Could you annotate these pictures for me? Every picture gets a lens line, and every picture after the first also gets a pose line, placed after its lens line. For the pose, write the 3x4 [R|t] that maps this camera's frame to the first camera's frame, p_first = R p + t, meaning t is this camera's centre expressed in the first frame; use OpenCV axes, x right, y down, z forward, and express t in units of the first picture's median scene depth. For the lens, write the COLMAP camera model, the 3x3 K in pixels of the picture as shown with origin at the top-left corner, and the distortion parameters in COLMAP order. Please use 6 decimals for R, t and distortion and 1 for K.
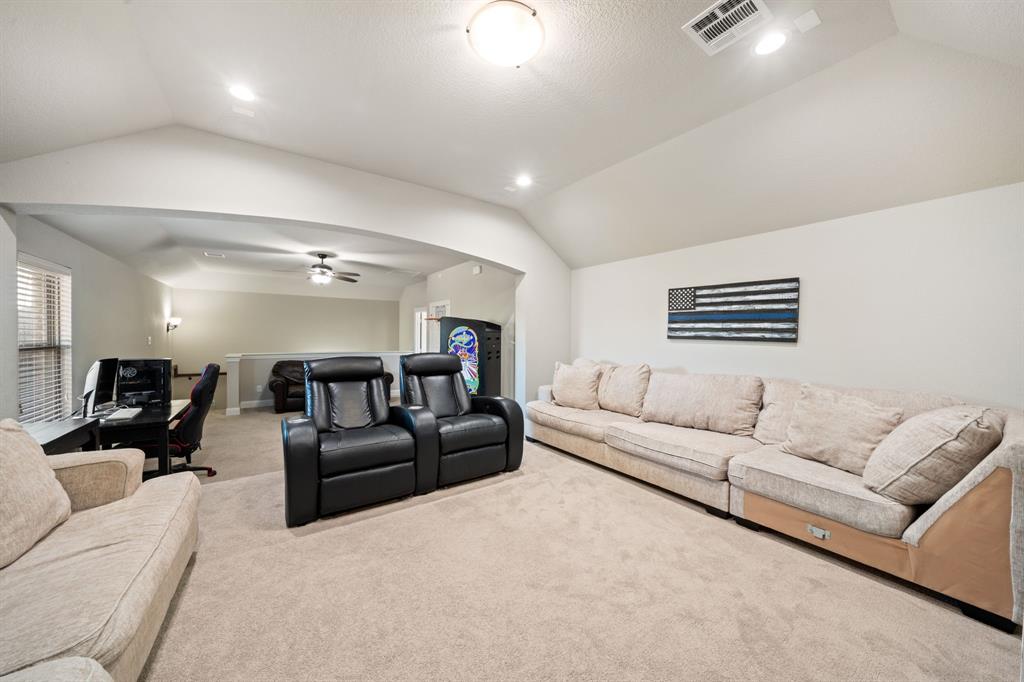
lens RADIAL K [[359.1, 0, 513.9], [0, 359.1, 338.0], [0, 0, 1]] dist [-0.023062, 0.007645]
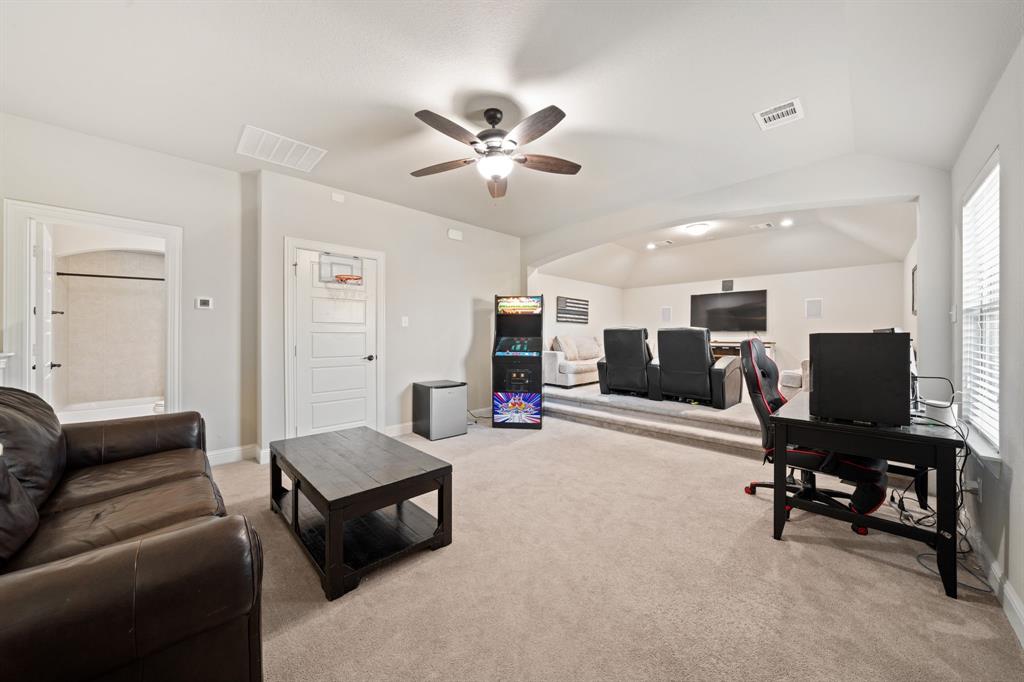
lens RADIAL K [[359.1, 0, 513.9], [0, 359.1, 338.0], [0, 0, 1]] dist [-0.023062, 0.007645]
pose [[-0.165557, -0.018340, 0.986030, -0.849705], [0.008268, 0.999766, 0.019984, 0.029124], [-0.986166, 0.011461, -0.165366, 0.909537]]
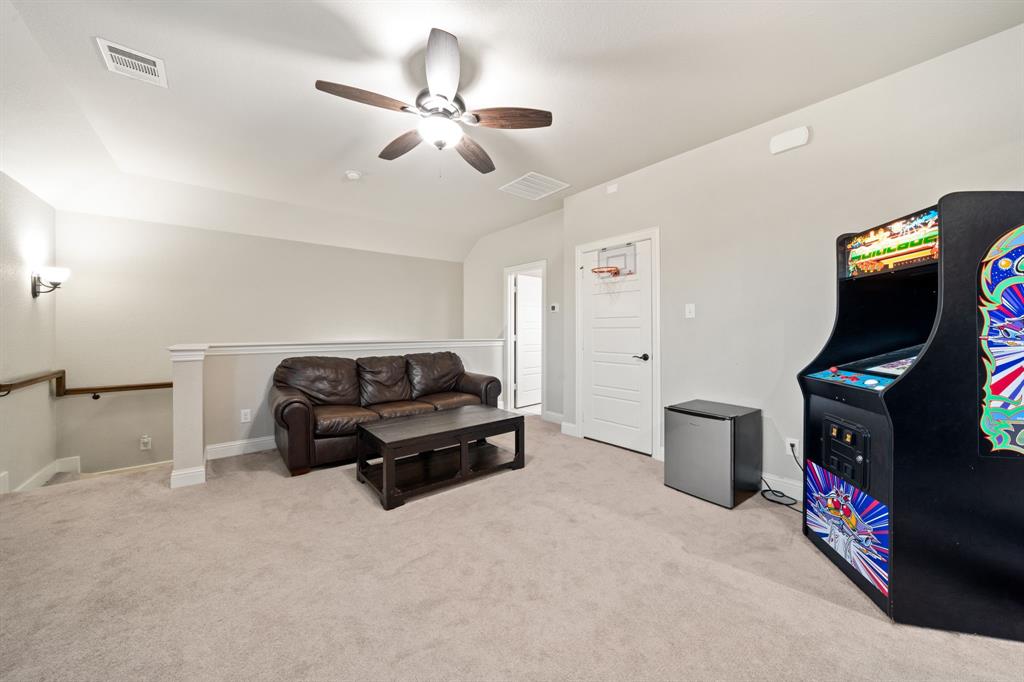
lens RADIAL K [[363.2, 0, 513.6], [0, 363.2, 330.1], [0, 0, 1]] dist [-0.009739, 0.000061]
pose [[0.997796, -0.010872, 0.065459, -0.417407], [0.011547, 0.999884, -0.009945, 0.037874], [-0.065343, 0.010679, 0.997806, 0.527633]]
